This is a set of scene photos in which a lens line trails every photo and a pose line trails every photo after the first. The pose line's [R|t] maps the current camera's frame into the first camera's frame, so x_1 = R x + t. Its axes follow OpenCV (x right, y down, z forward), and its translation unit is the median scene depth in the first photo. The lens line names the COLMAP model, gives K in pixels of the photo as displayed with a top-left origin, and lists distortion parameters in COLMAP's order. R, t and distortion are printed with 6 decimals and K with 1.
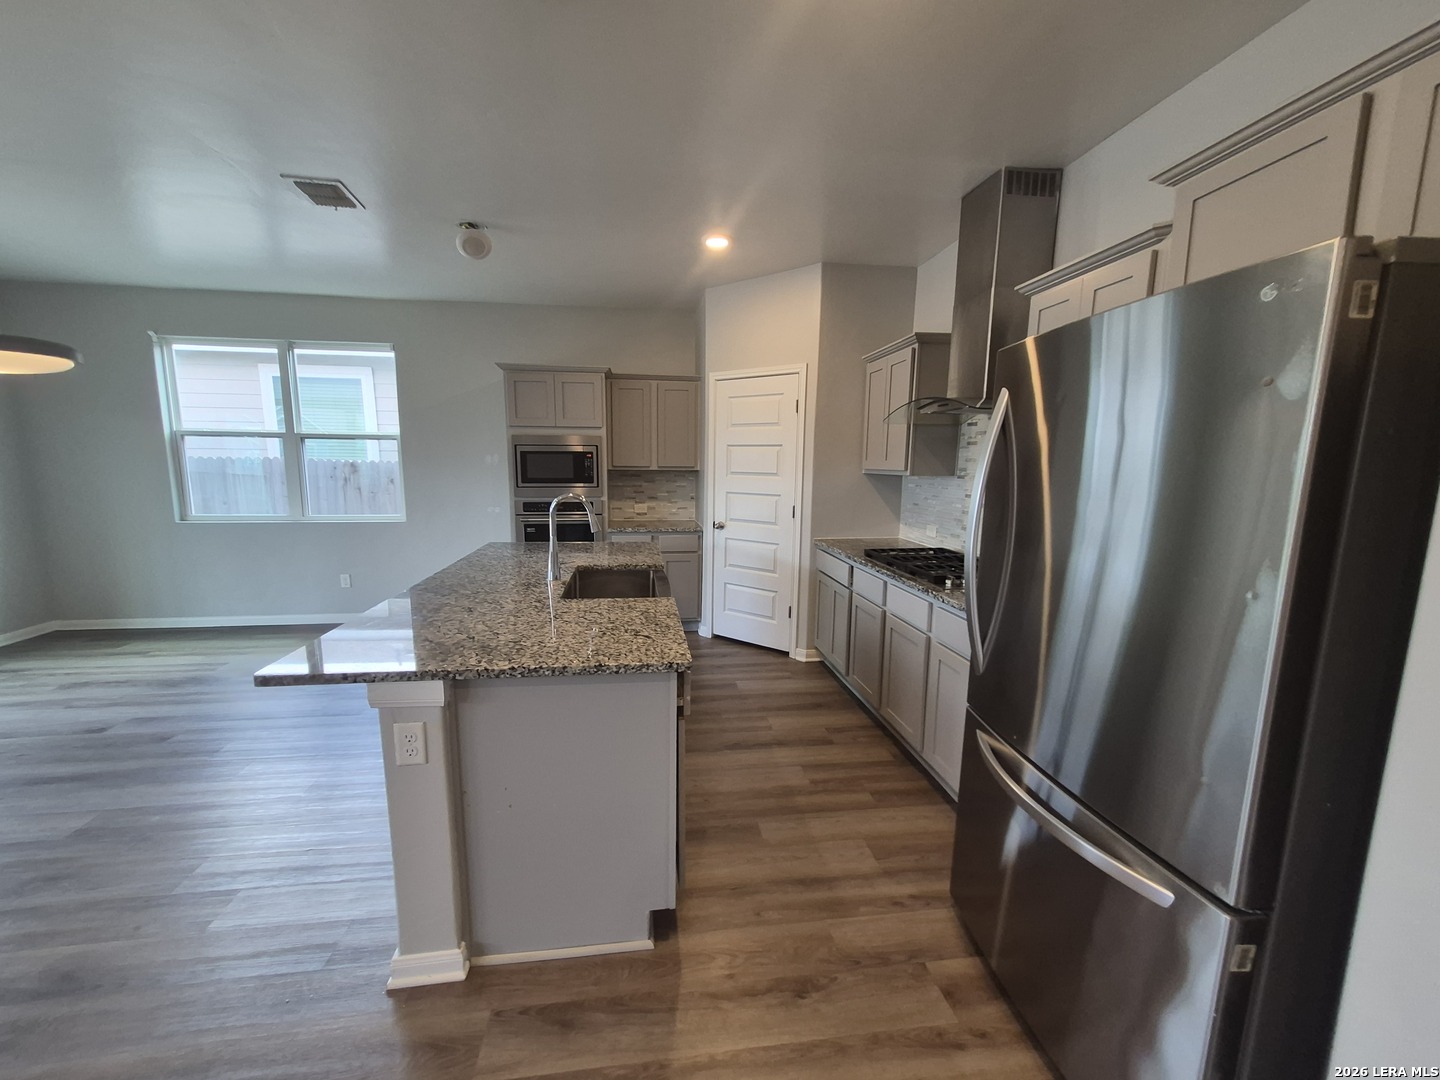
lens RADIAL K [[567.3, 0, 709.3], [0, 567.3, 547.4], [0, 0, 1]] dist [0.006713, 0.000209]
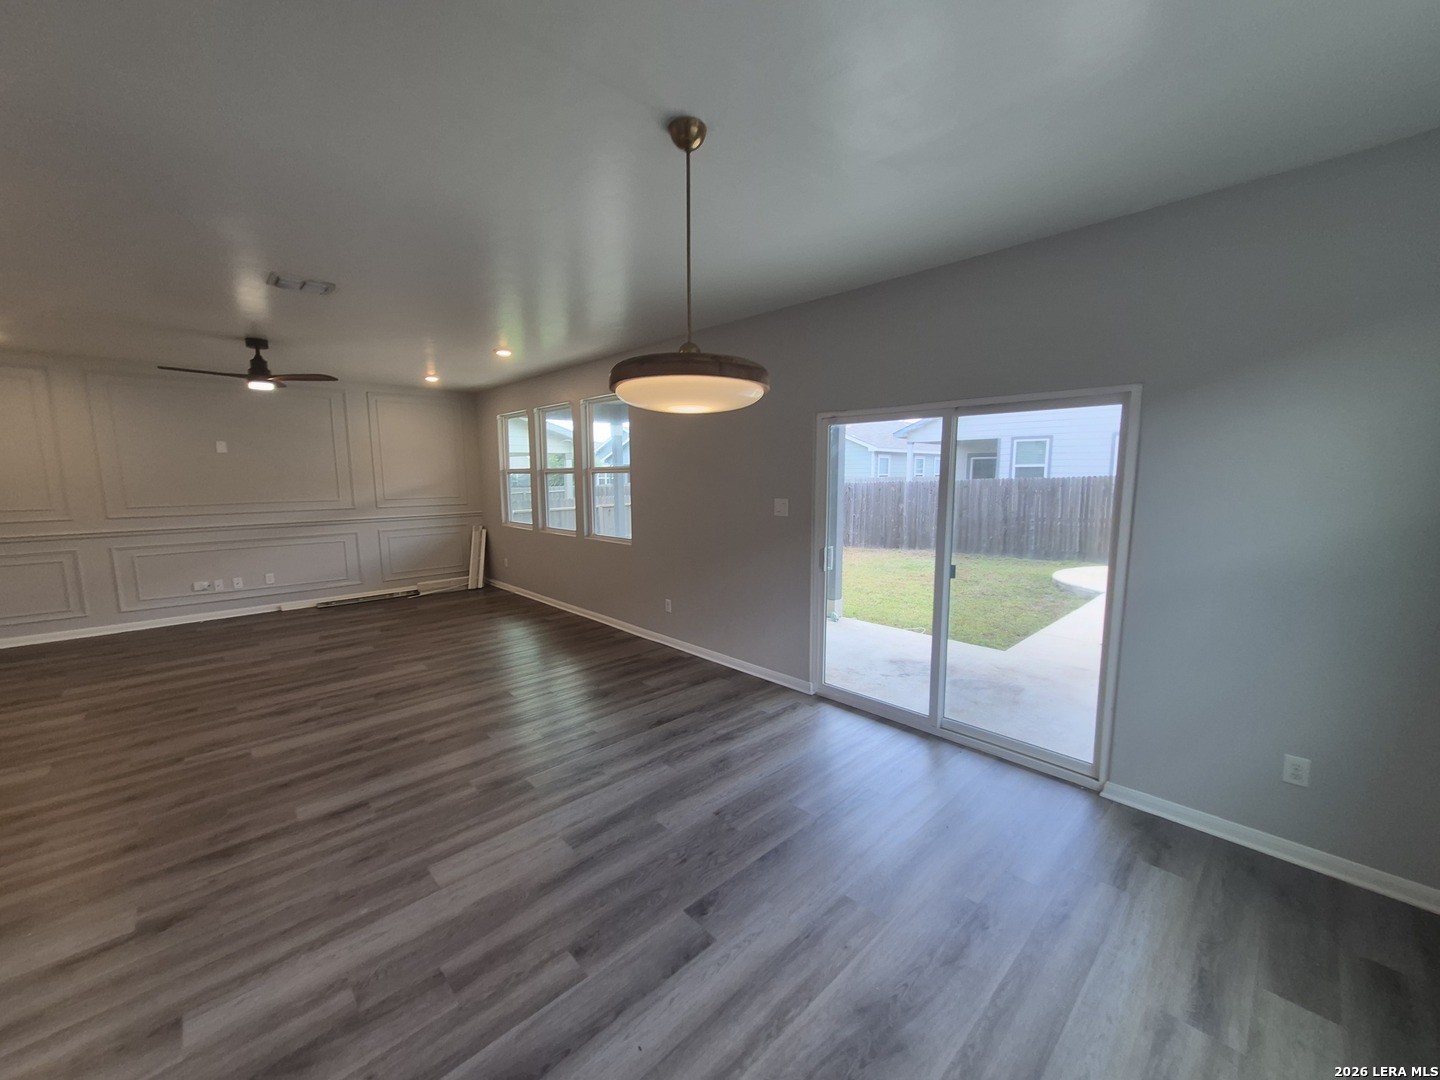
lens RADIAL K [[564.3, 0, 715.1], [0, 564.3, 553.2], [0, 0, 1]] dist [0.004235, 0.000256]
pose [[-0.804348, 0.072730, -0.589691, -0.504169], [-0.097003, 0.963089, 0.251097, -0.194502], [0.586187, 0.259171, -0.767604, 1.017664]]
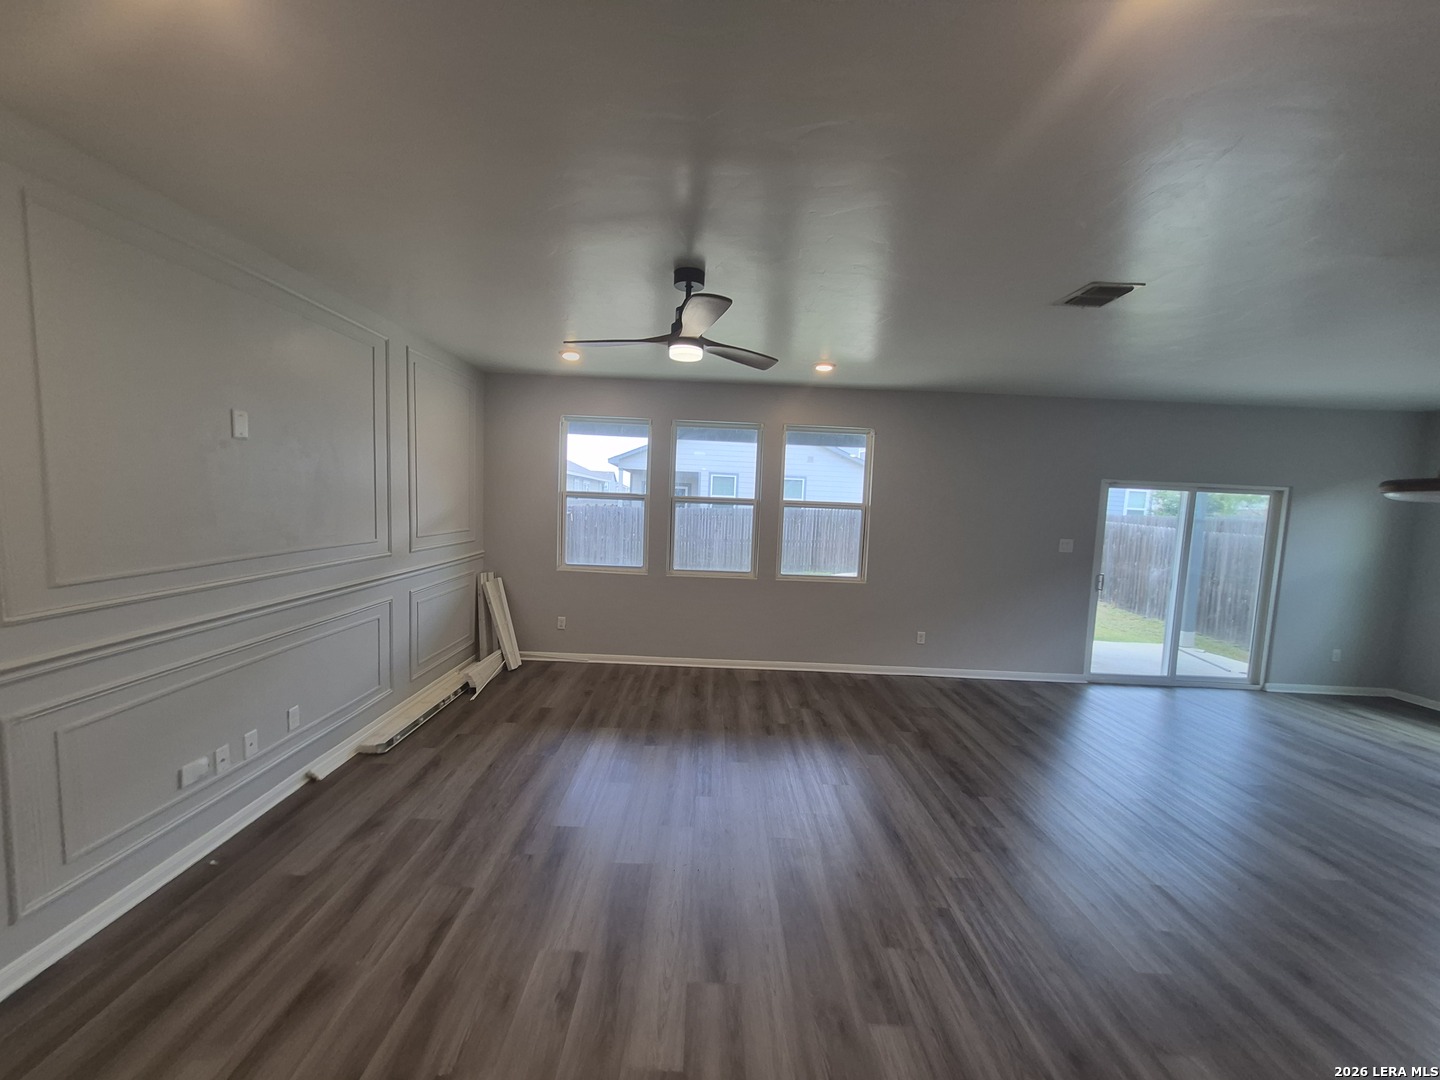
lens RADIAL K [[562.2, 0, 714.2], [0, 562.2, 547.9], [0, 0, 1]] dist [0.005249, 0.000156]
pose [[-0.123083, 0.066530, -0.990164, 0.186126], [-0.192511, 0.977197, 0.089589, 0.007719], [0.973545, 0.201644, -0.107469, -0.320240]]
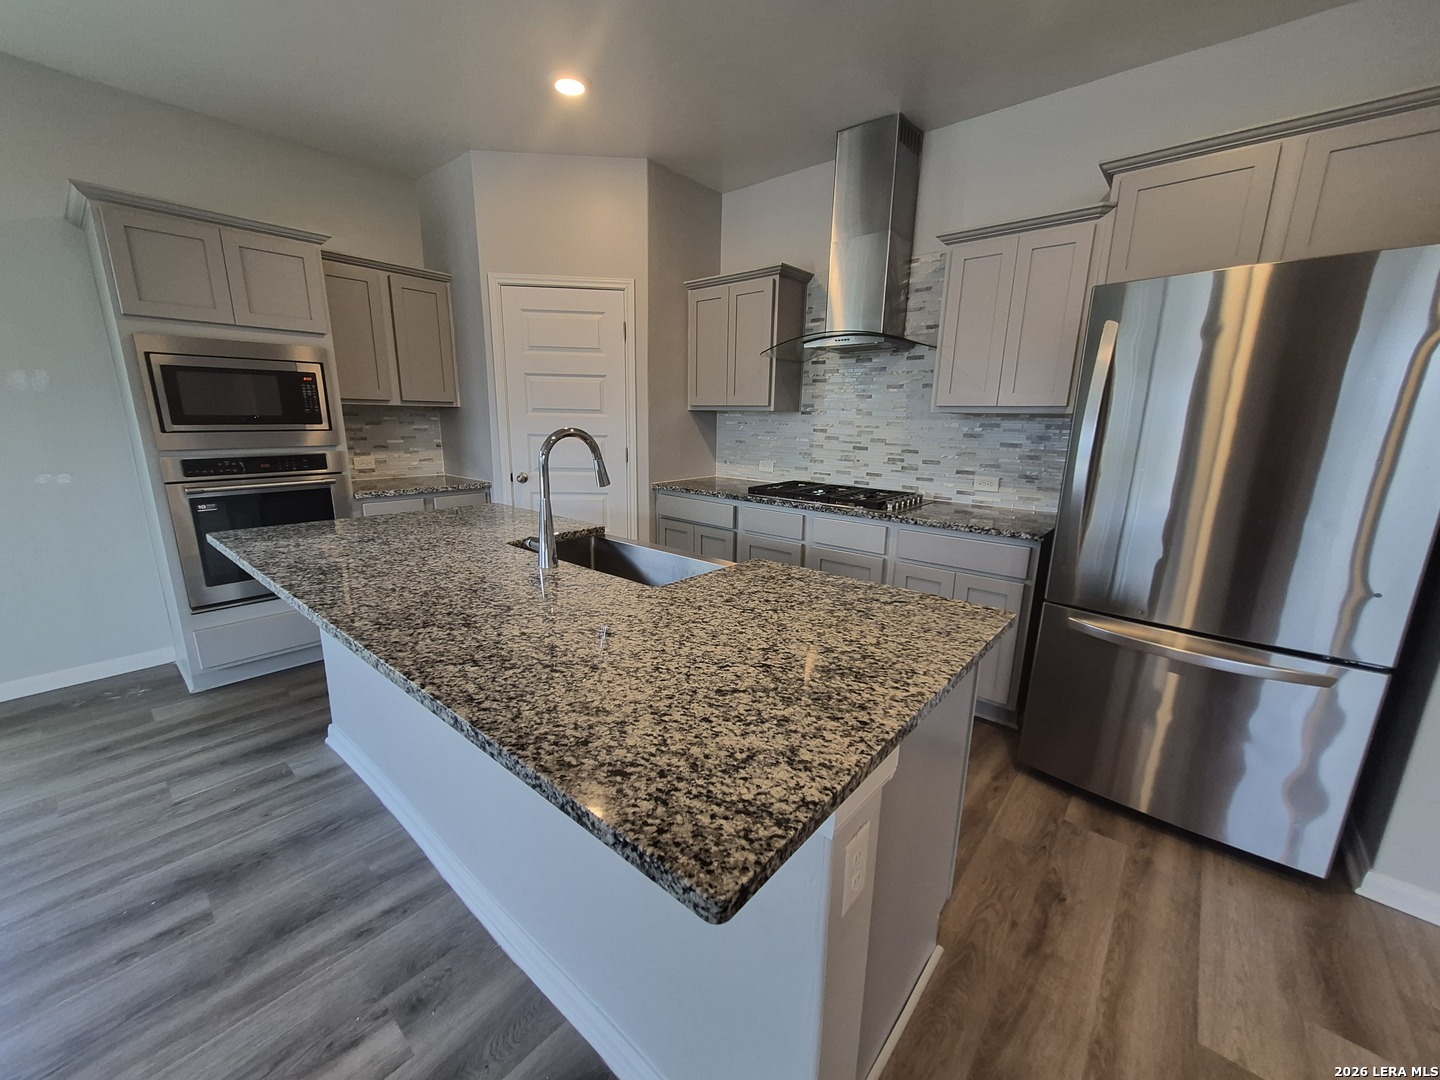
lens RADIAL K [[567.3, 0, 709.3], [0, 567.3, 547.4], [0, 0, 1]] dist [0.006713, 0.000209]
pose [[0.742716, -0.149465, 0.652712, -0.338964], [0.091884, 0.988298, 0.121758, -0.015792], [-0.663272, -0.030458, 0.747758, 0.247081]]
